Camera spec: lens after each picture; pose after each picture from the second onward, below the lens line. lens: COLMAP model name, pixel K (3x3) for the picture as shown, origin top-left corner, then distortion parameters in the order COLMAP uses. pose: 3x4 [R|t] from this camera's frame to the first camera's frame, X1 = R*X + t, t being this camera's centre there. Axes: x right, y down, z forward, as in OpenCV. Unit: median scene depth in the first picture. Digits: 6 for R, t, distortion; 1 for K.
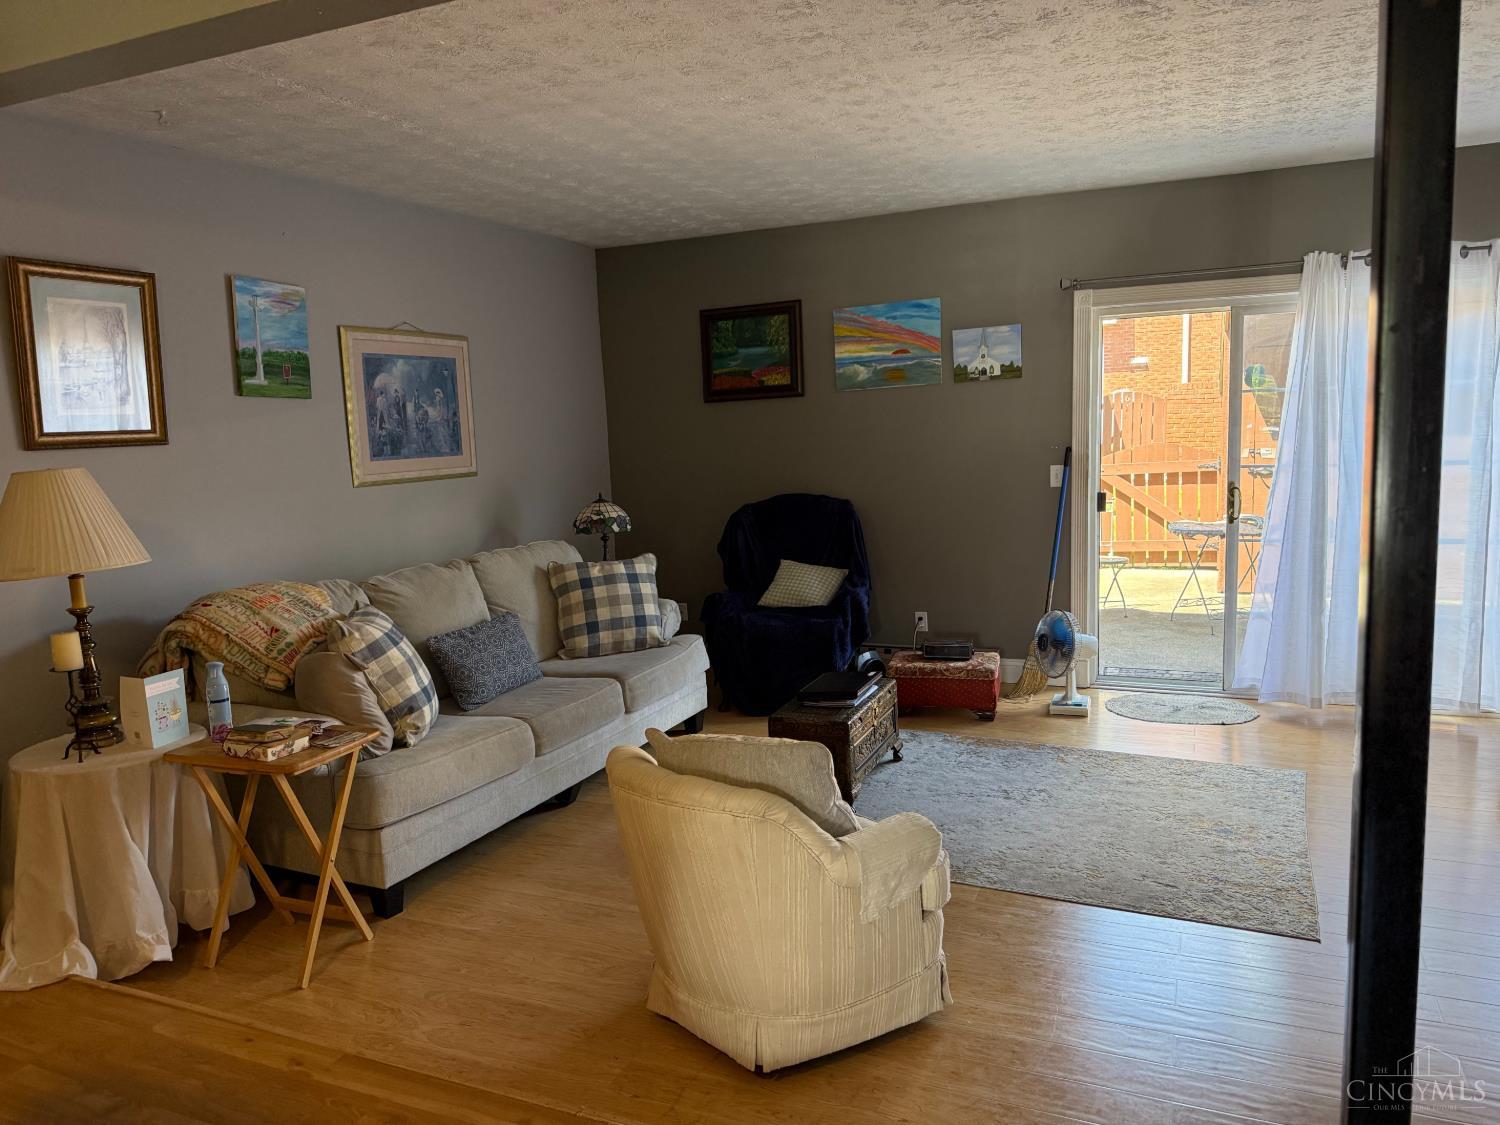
lens RADIAL K [[1060.4, 0, 753.4], [0, 1060.4, 570.3], [0, 0, 1]] dist [0.097642, -0.166648]
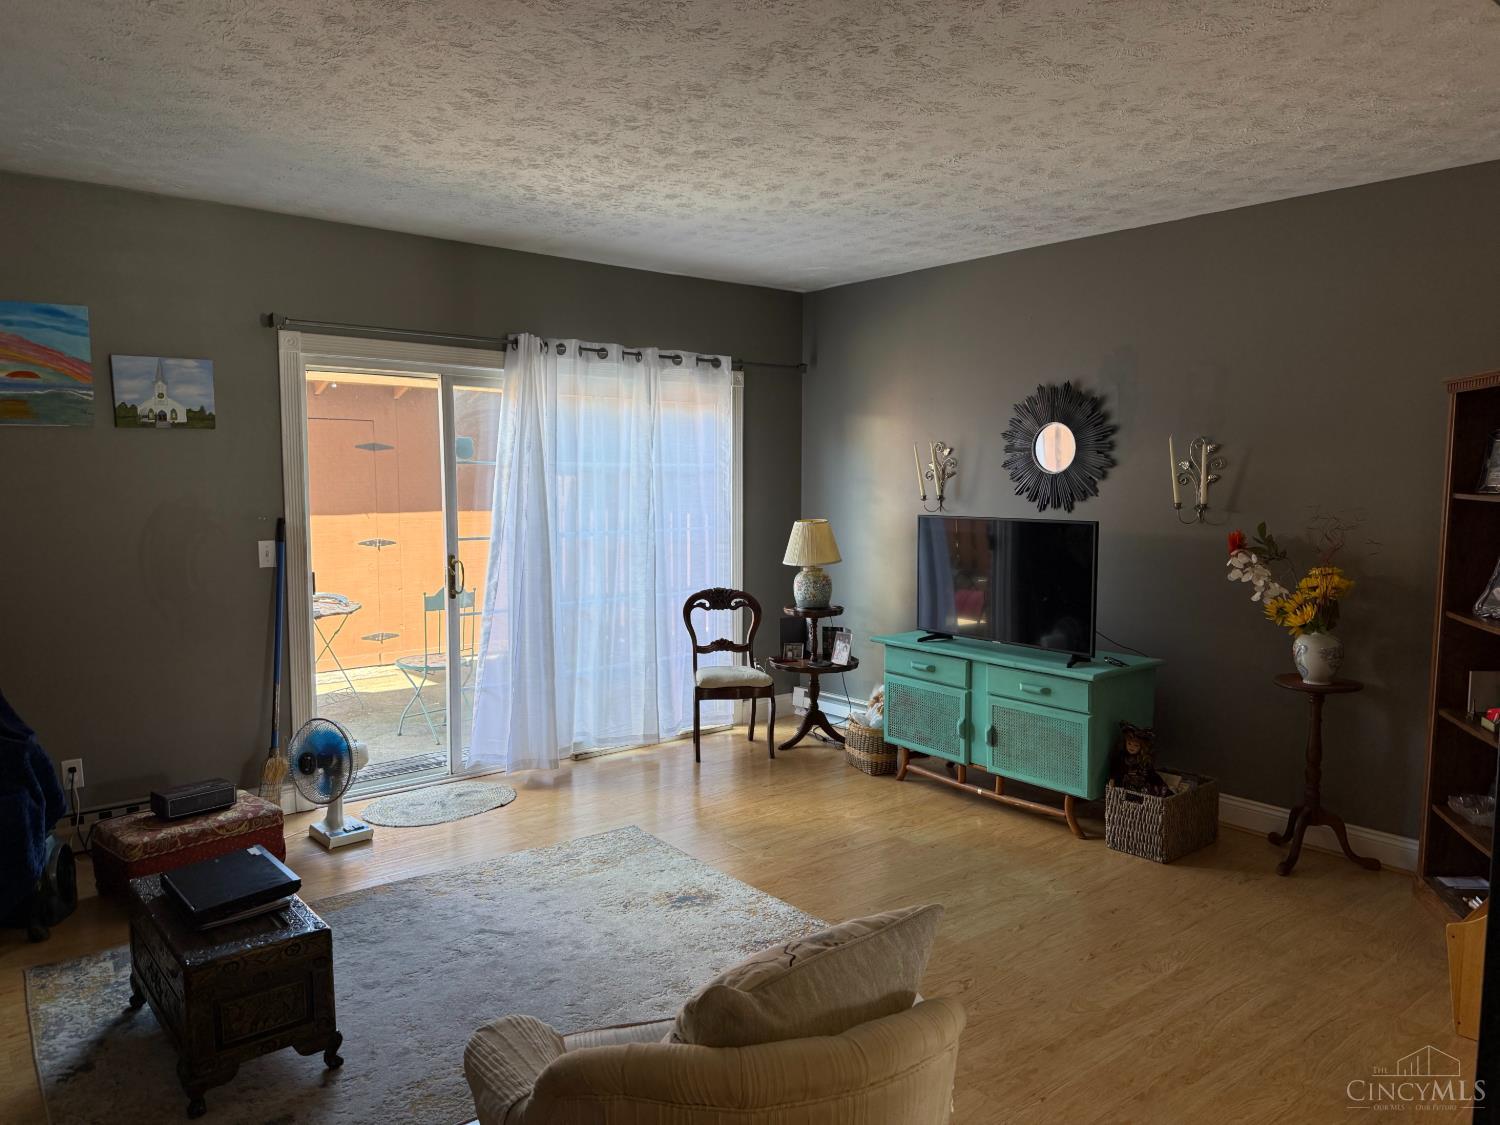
lens RADIAL K [[1054.7, 0, 744.9], [0, 1054.7, 563.1], [0, 0, 1]] dist [0.097925, -0.125119]
pose [[0.442670, -0.035007, 0.896001, -0.277734], [0.108295, 0.994011, -0.014668, -0.030789], [-0.890121, 0.103526, 0.443809, 0.325676]]
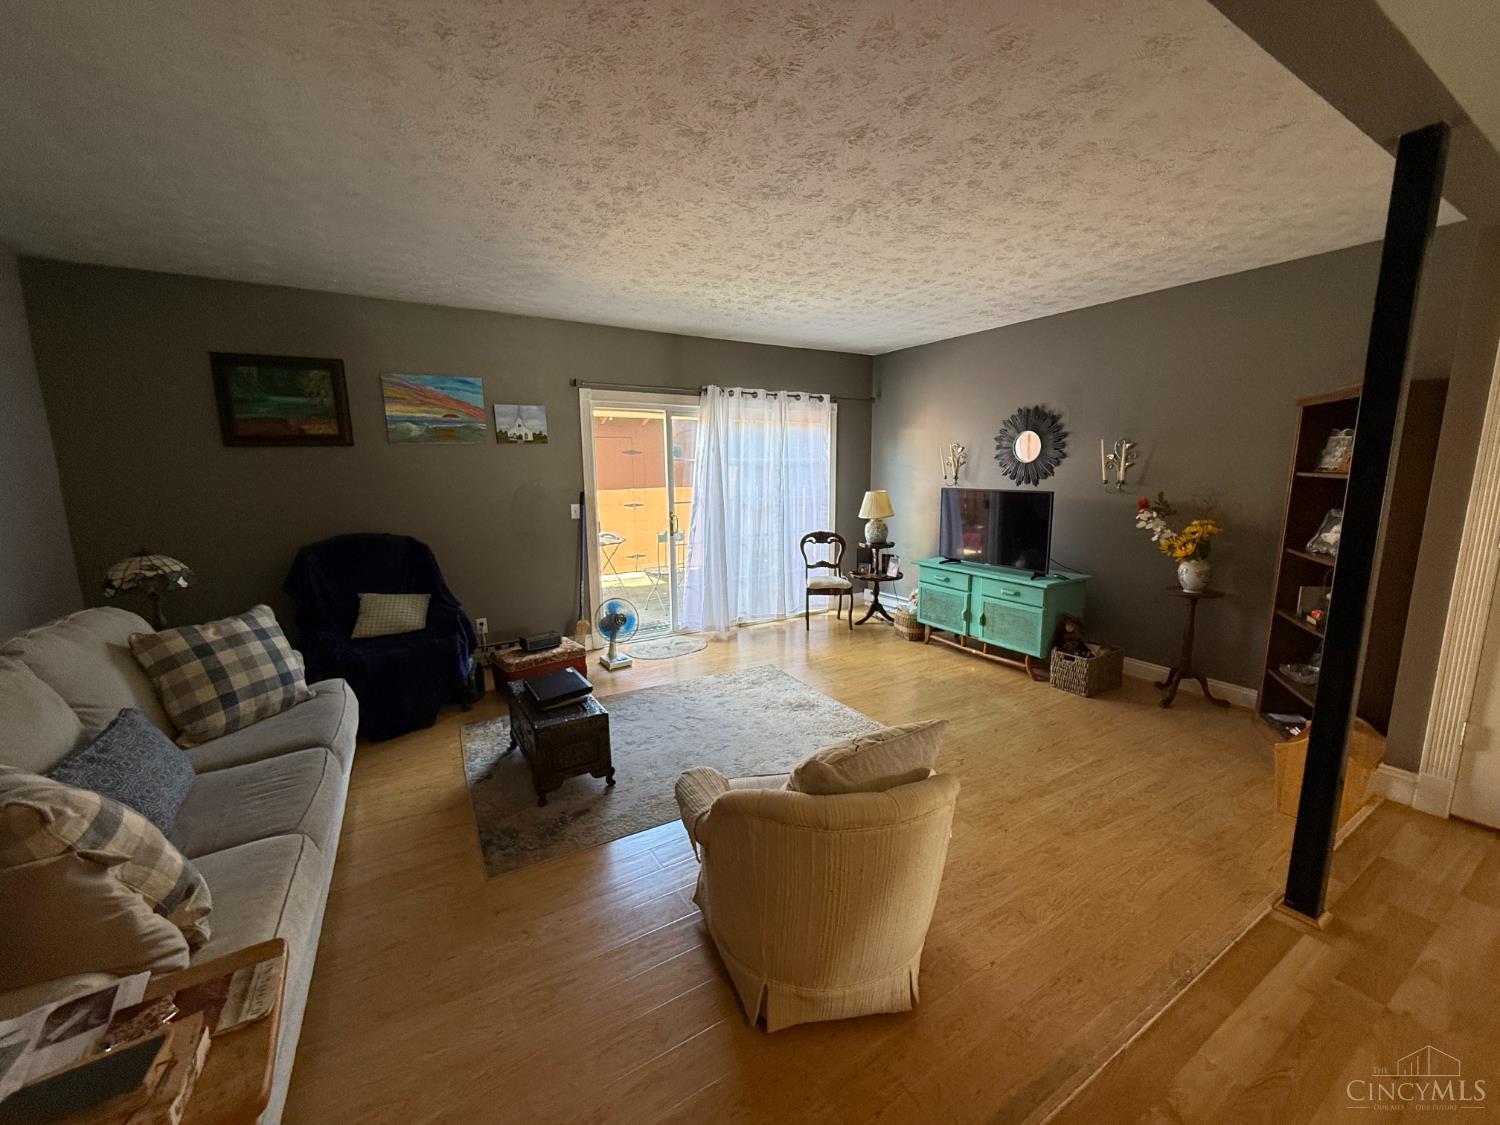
lens RADIAL K [[599.5, 0, 752.5], [0, 599.5, 559.7], [0, 0, 1]] dist [0.007770, -0.000013]
pose [[0.564380, -0.093462, 0.820207, -0.266469], [0.103373, 0.993751, 0.042107, -0.031059], [-0.819017, 0.061023, 0.570515, 0.328309]]
